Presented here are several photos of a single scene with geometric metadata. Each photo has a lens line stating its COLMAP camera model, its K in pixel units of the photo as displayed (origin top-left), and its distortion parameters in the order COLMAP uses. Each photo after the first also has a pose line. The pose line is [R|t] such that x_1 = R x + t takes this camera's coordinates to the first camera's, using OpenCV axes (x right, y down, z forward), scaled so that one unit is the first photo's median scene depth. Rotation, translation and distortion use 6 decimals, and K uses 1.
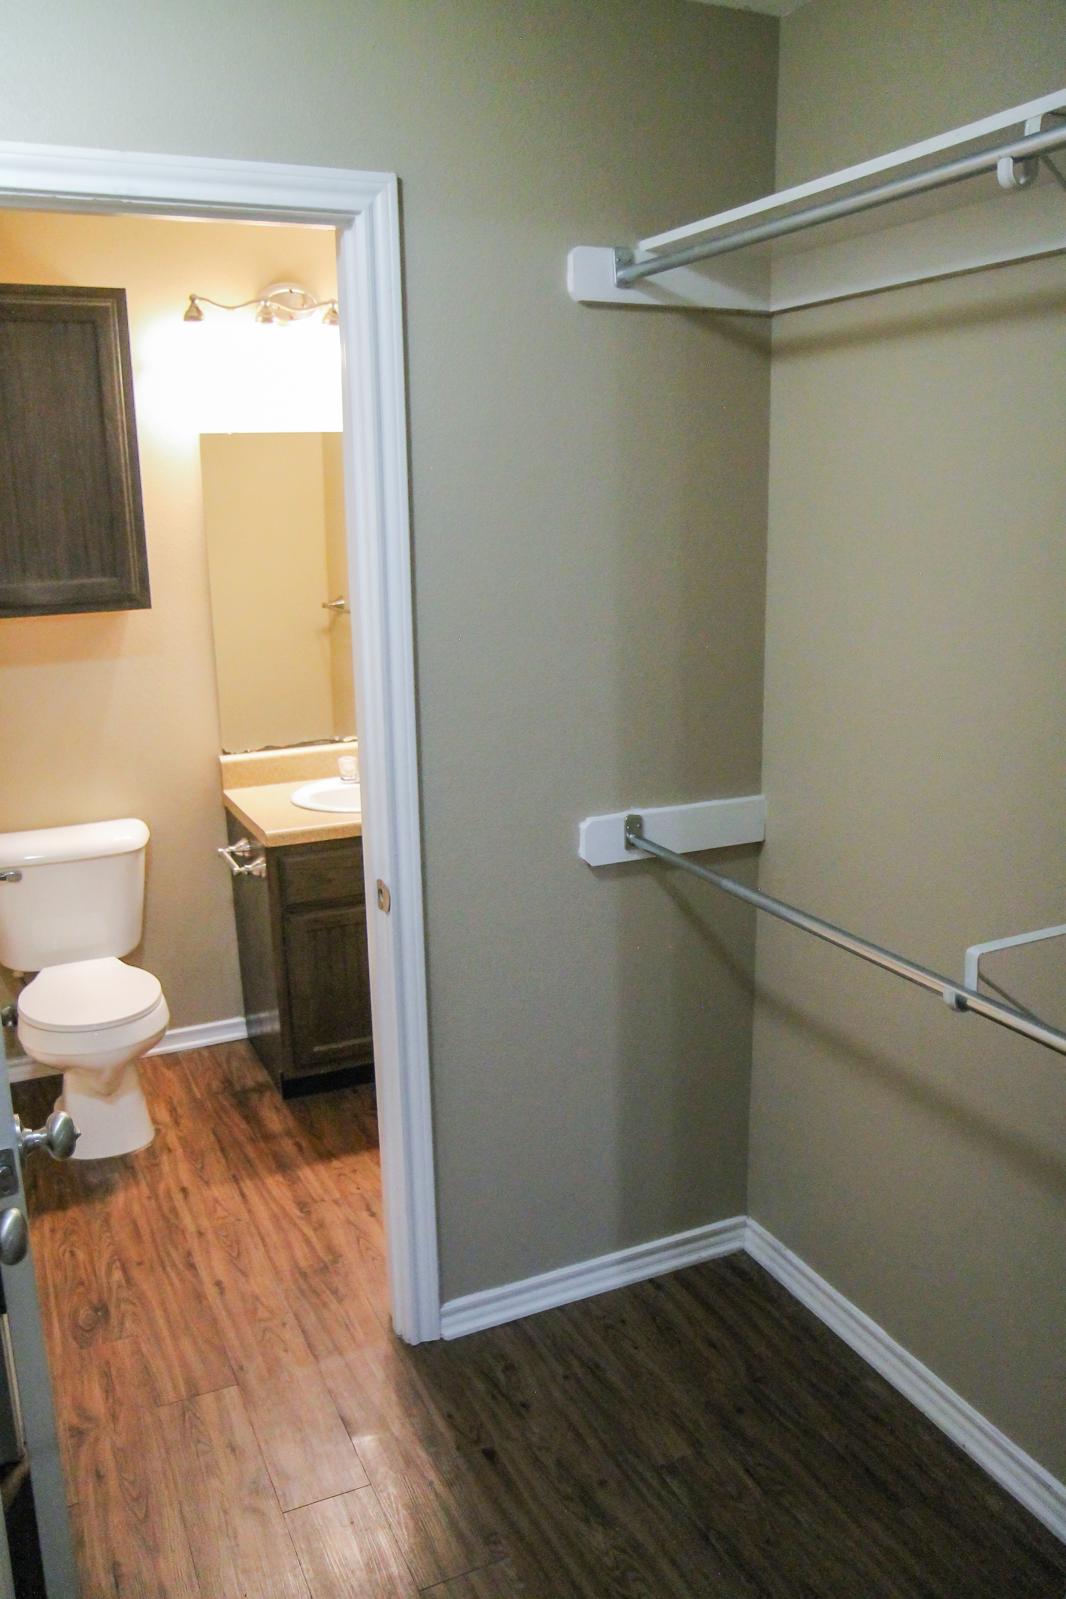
lens RADIAL K [[1228.9, 0, 533.0], [0, 1228.9, 799.5], [0, 0, 1]] dist [-0.089447, 0.001991]
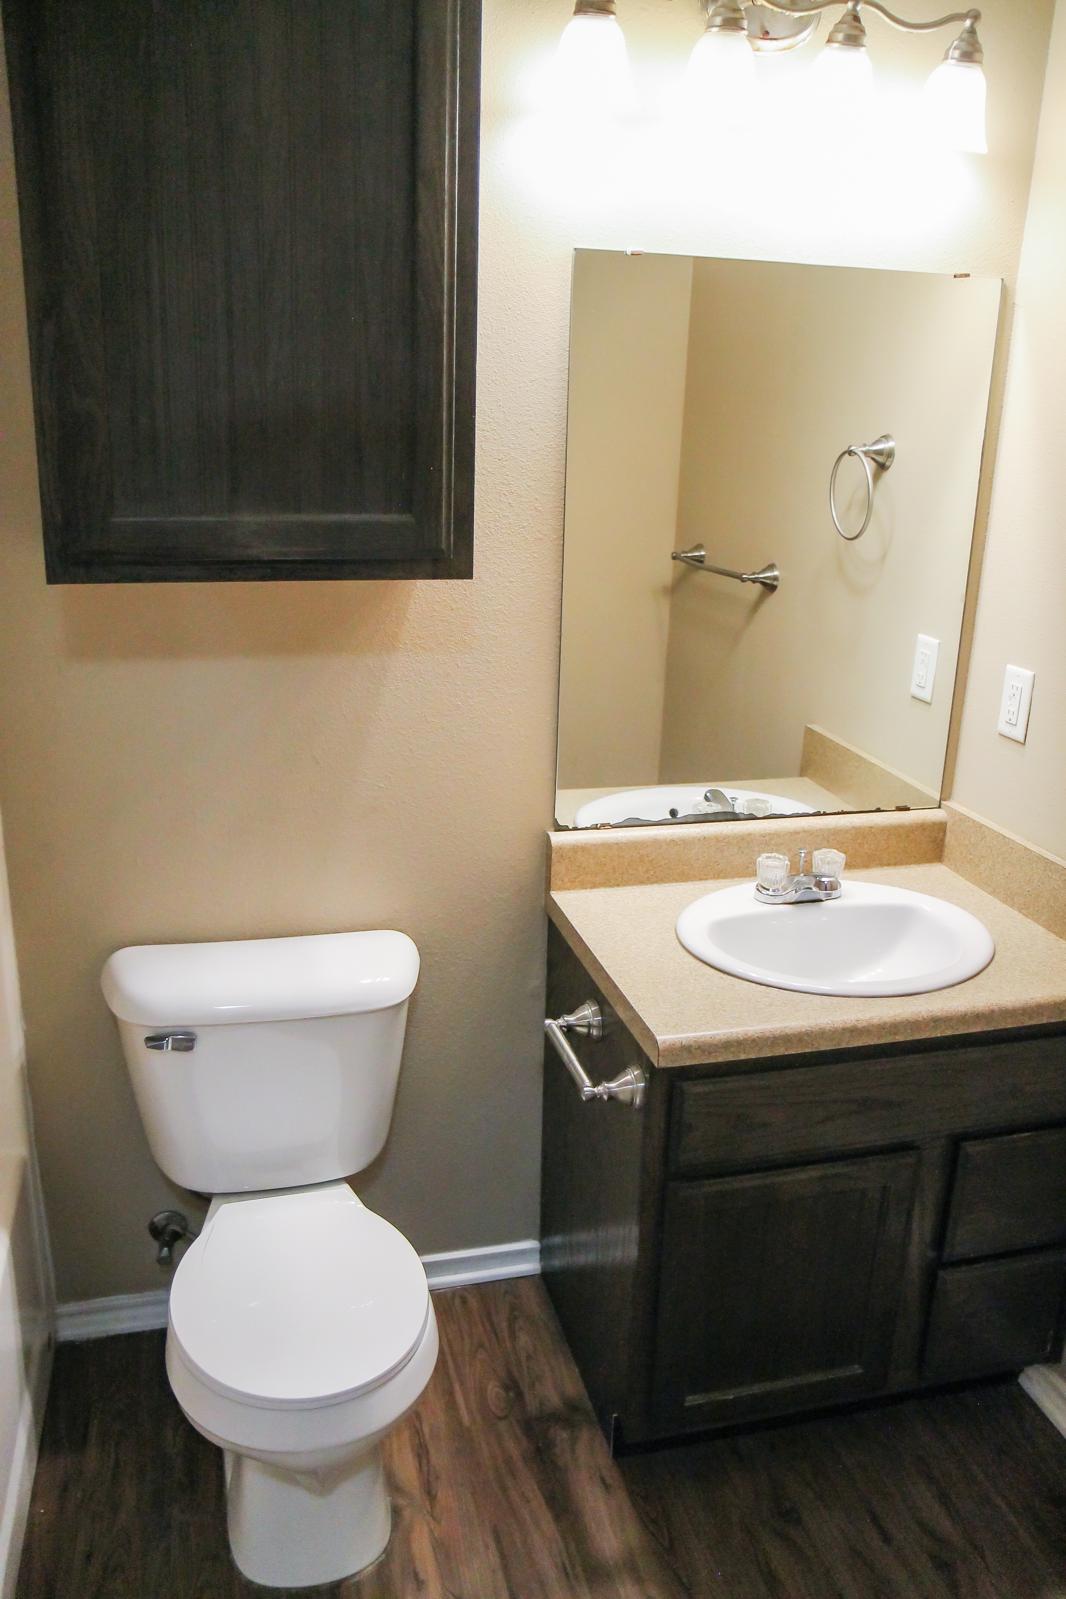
lens RADIAL K [[1277.0, 0, 530.6], [0, 1277.0, 778.1], [0, 0, 1]] dist [-0.141378, 0.142116]
pose [[0.980640, 0.092558, -0.172566, -0.174976], [-0.086199, 0.995306, 0.044003, -0.091351], [0.175829, -0.028276, 0.984015, 0.440529]]
